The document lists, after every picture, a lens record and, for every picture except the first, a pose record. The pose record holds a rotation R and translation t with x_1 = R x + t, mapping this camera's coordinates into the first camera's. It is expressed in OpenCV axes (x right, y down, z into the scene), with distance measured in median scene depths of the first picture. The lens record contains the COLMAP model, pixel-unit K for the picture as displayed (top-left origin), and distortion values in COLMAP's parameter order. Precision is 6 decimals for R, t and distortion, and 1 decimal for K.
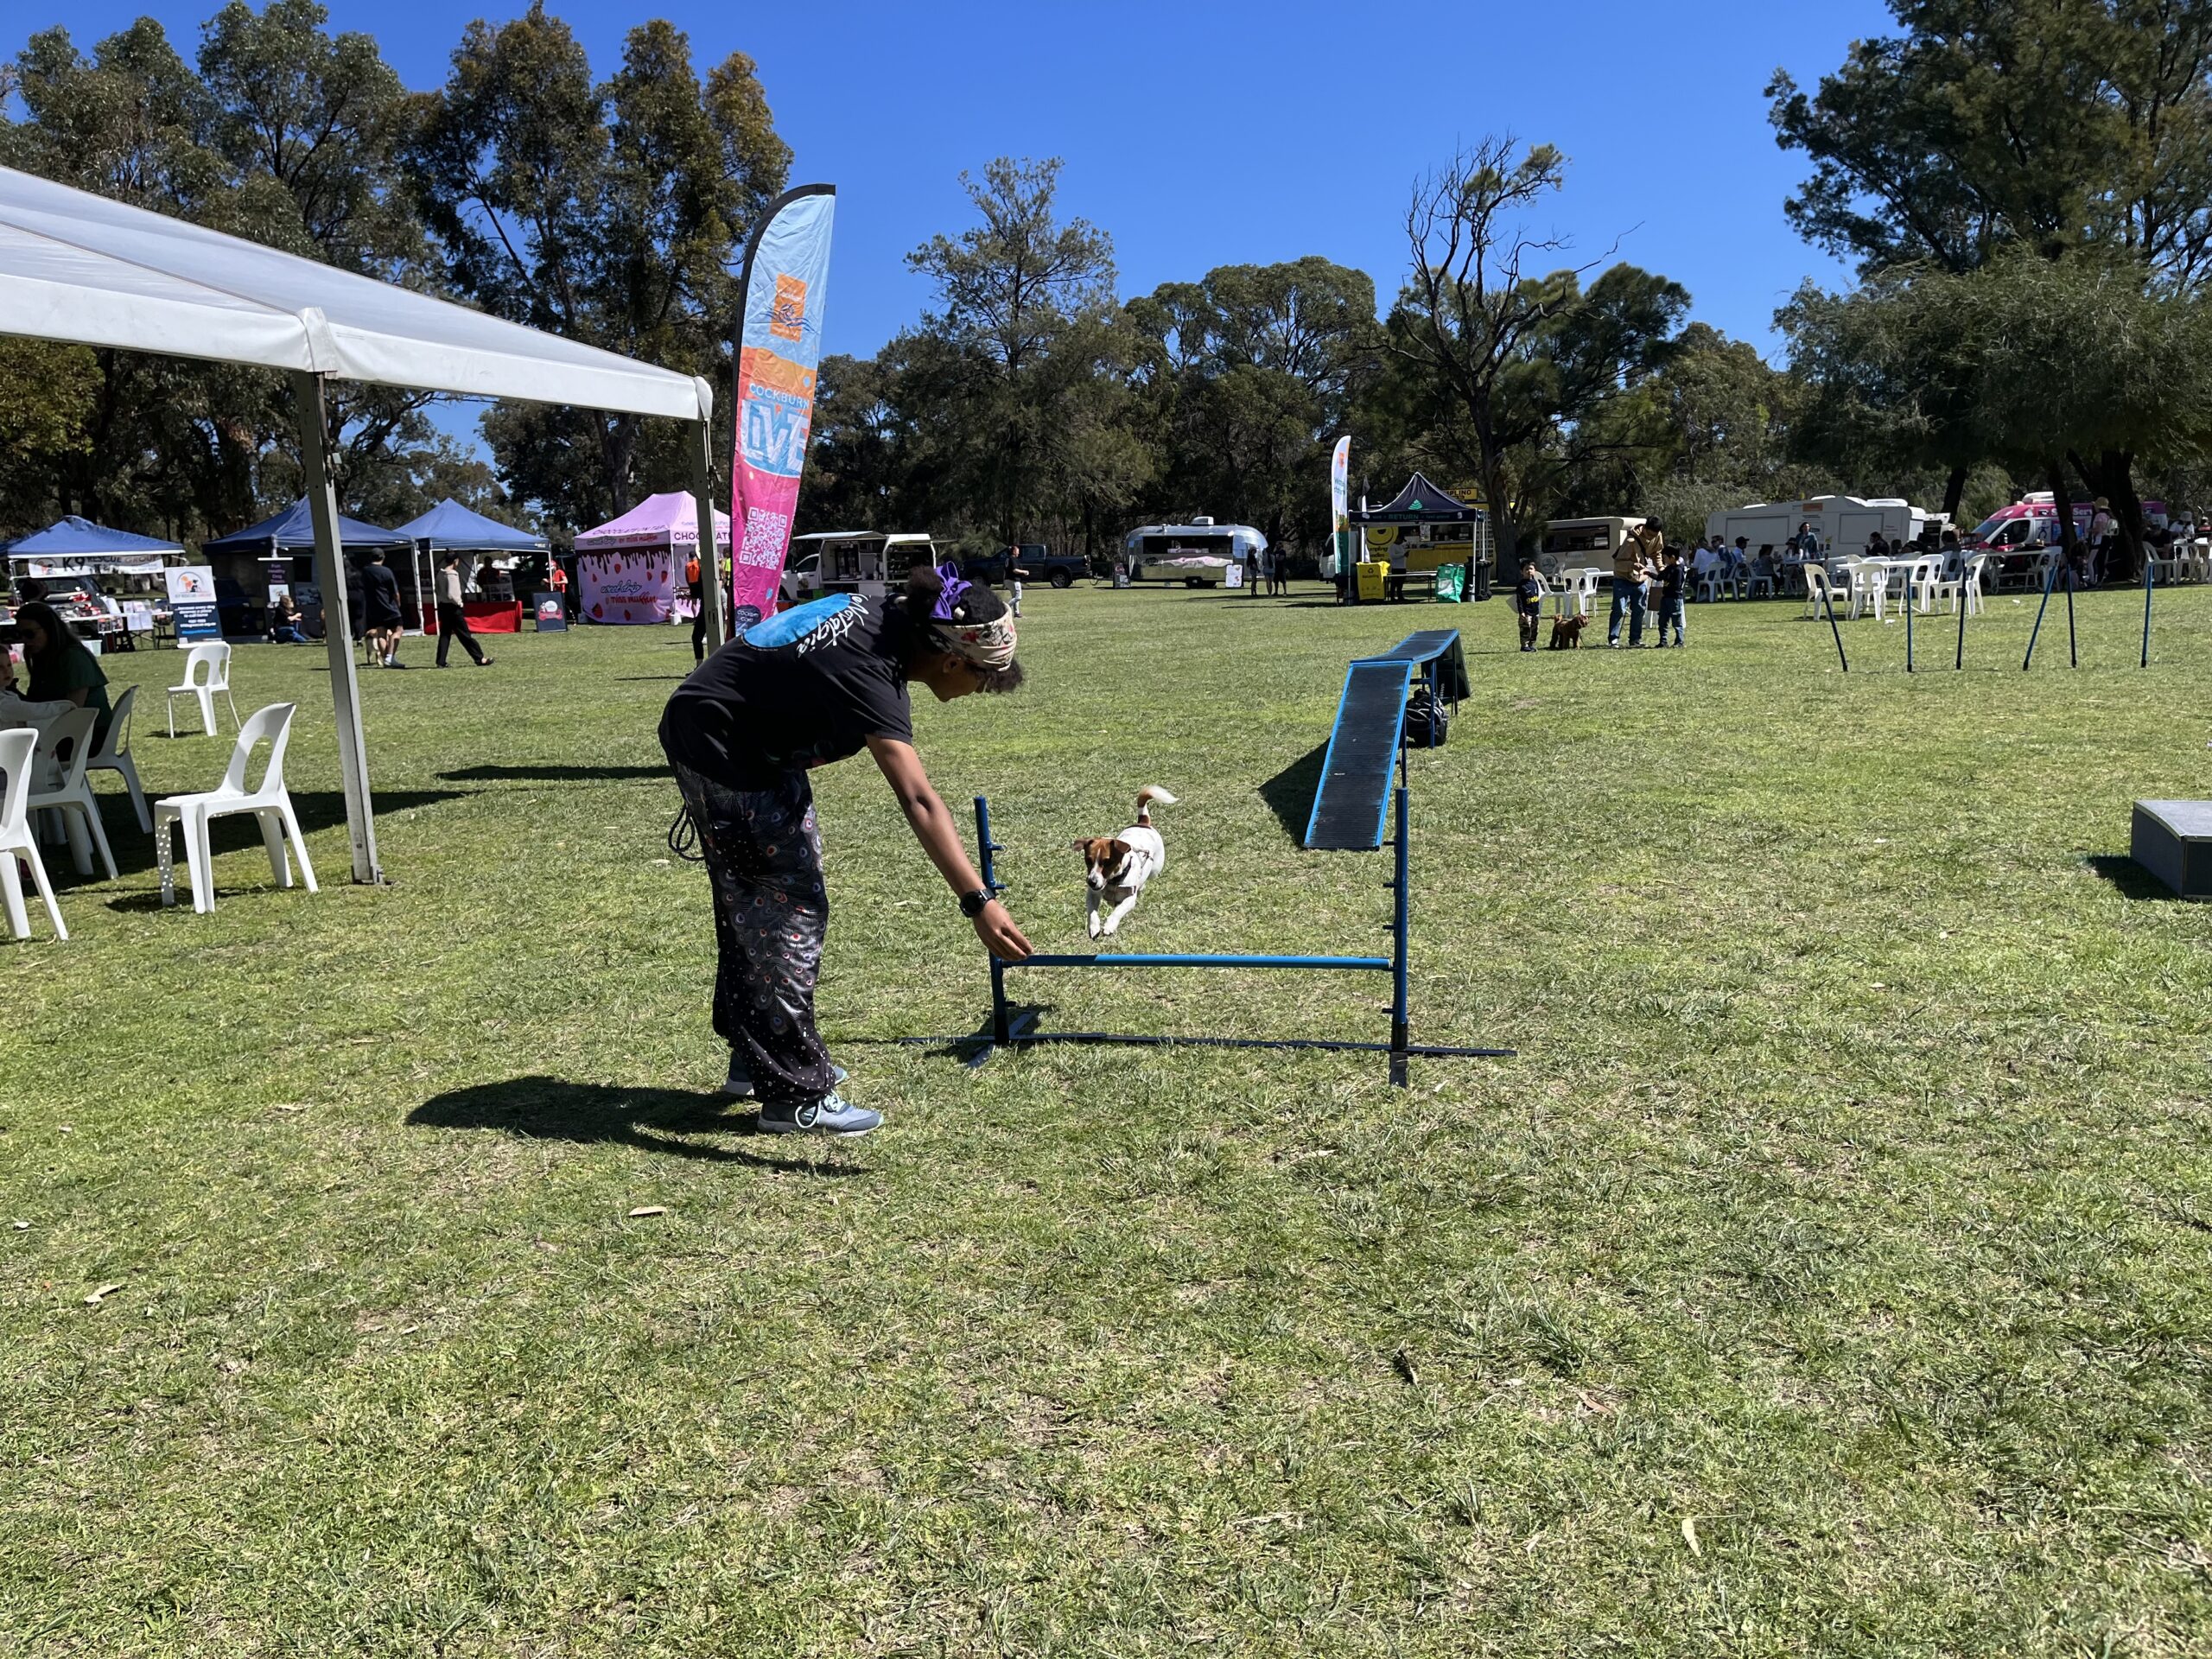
lens RADIAL K [[1690.0, 0, 1122.3], [0, 1690.0, 828.3], [0, 0, 1]] dist [0.060566, -0.083266]
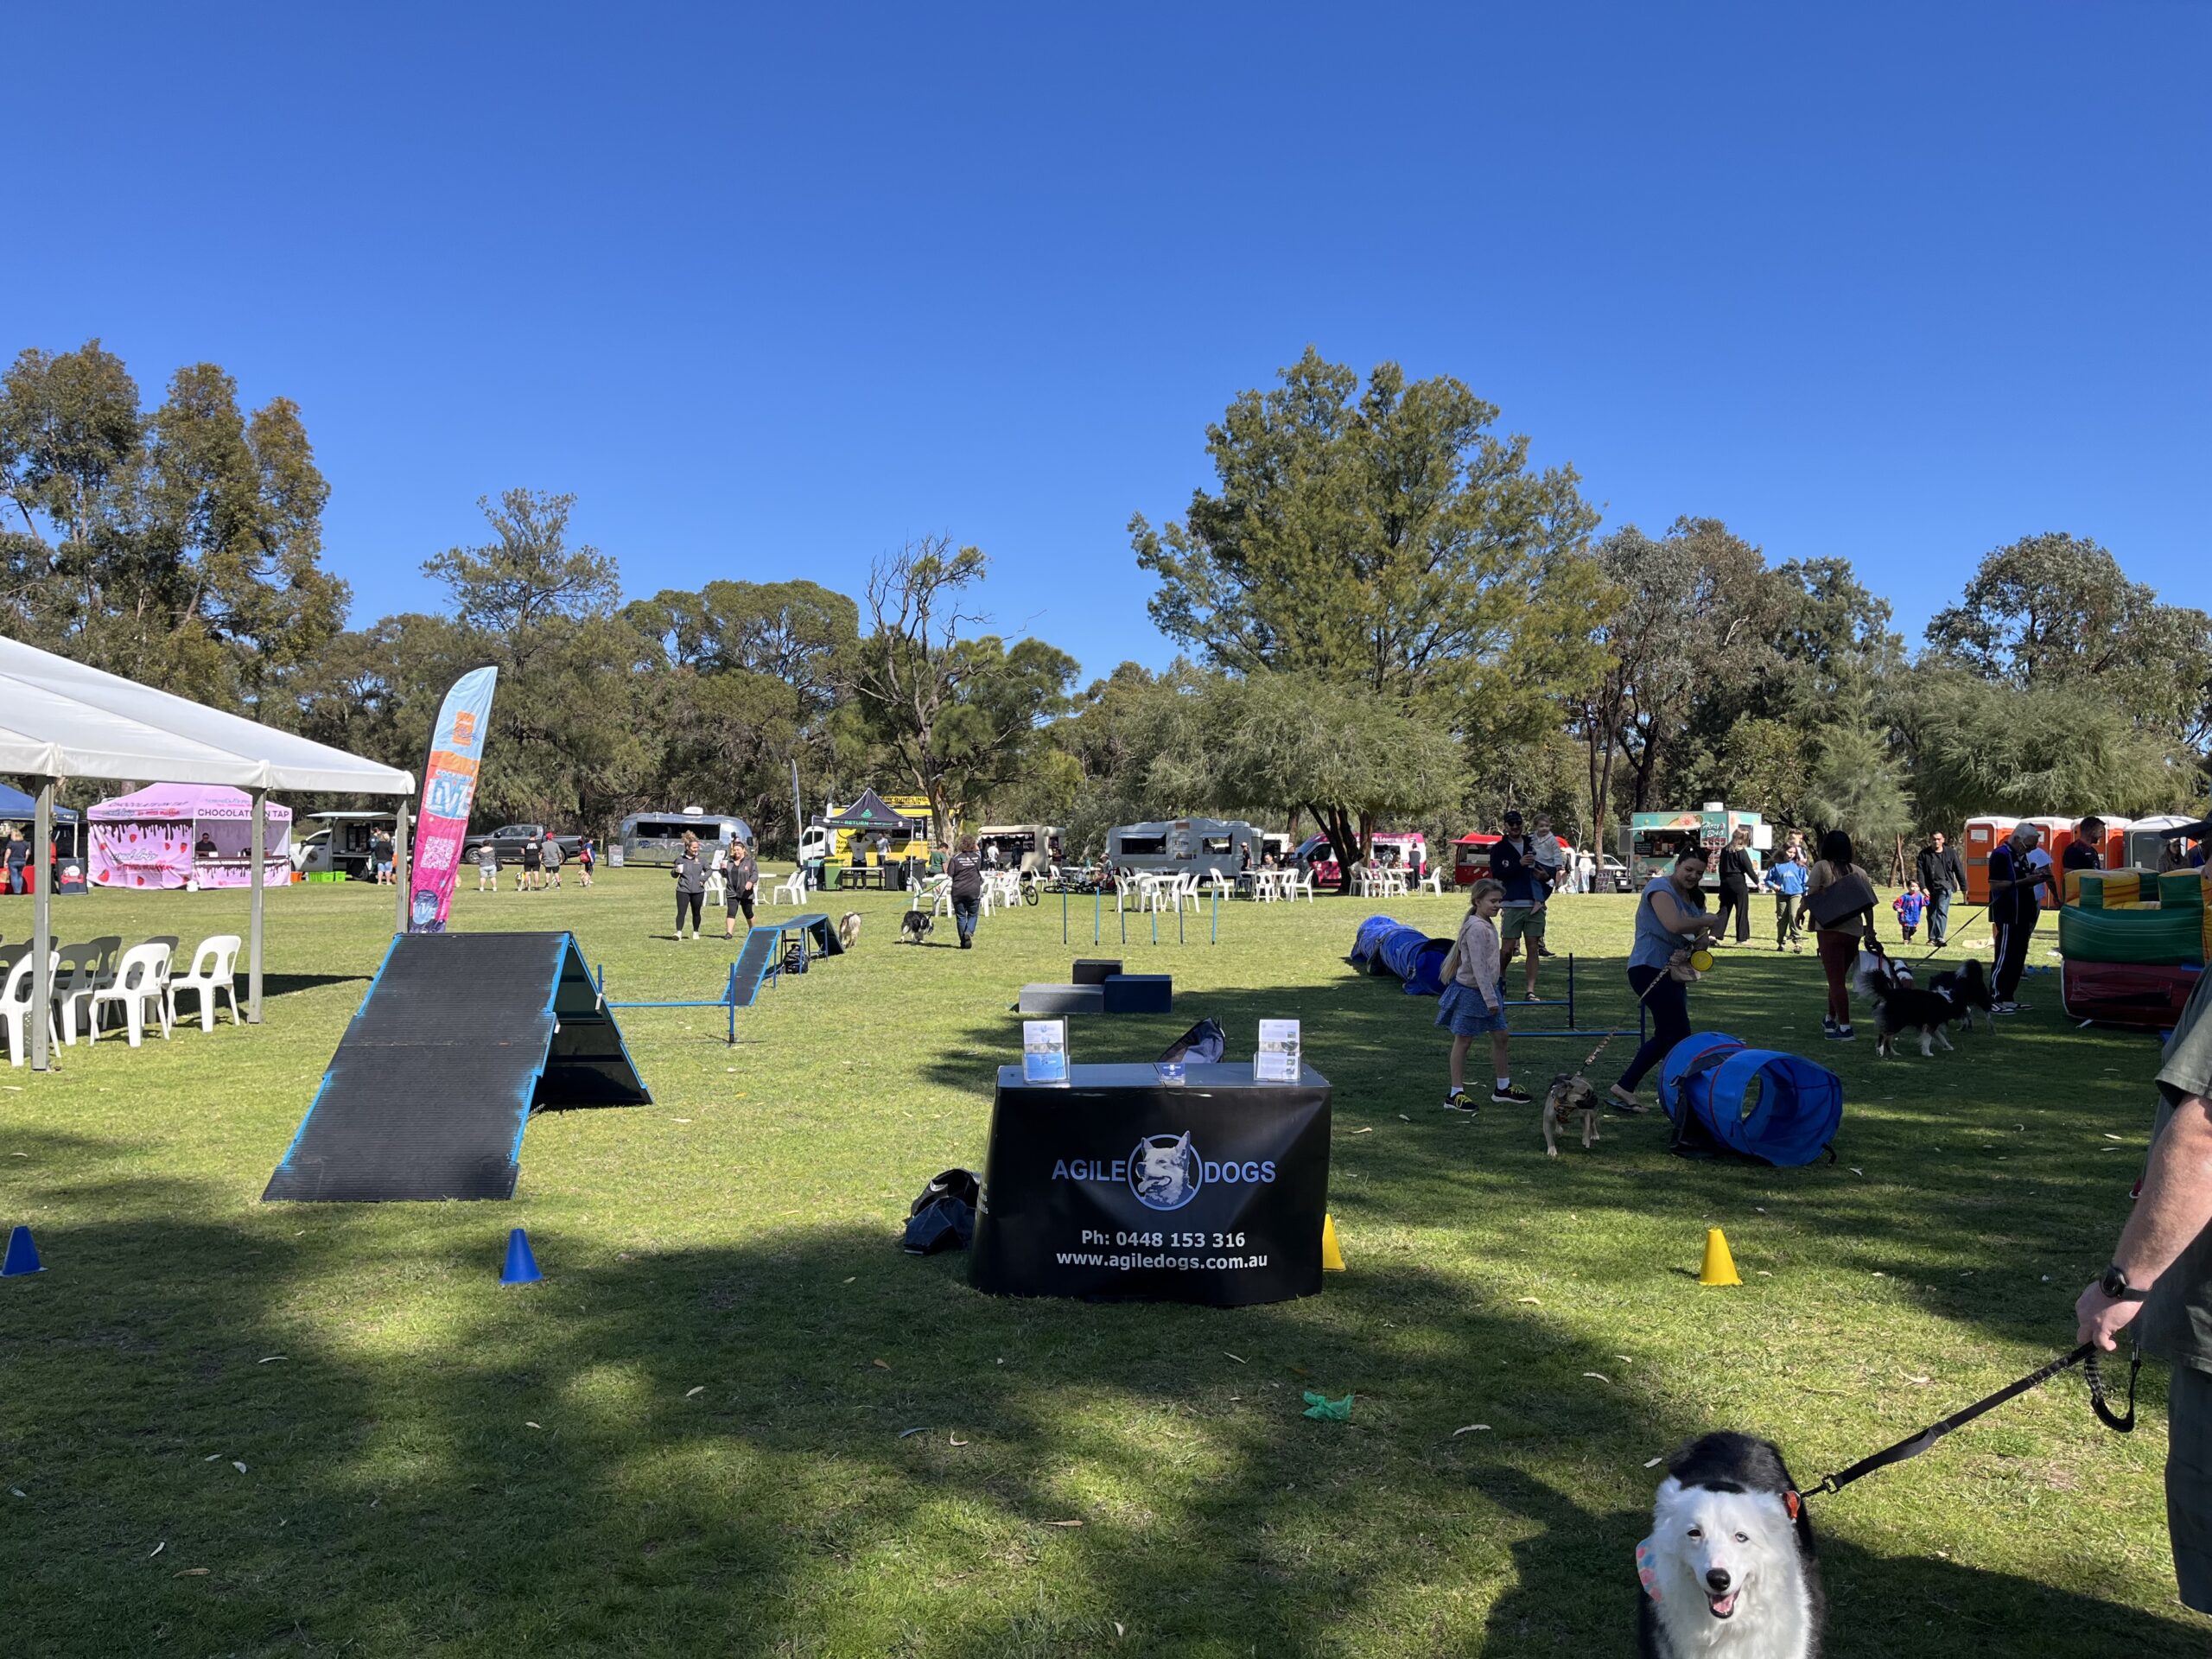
lens RADIAL K [[1690.0, 0, 1142.5], [0, 1690.0, 851.1], [0, 0, 1]] dist [0.060566, -0.083266]
pose [[0.953418, 0.035718, 0.299530, -0.008343], [0.010012, 0.988671, -0.149763, 0.025032], [-0.301486, 0.145785, 0.942260, -0.215298]]
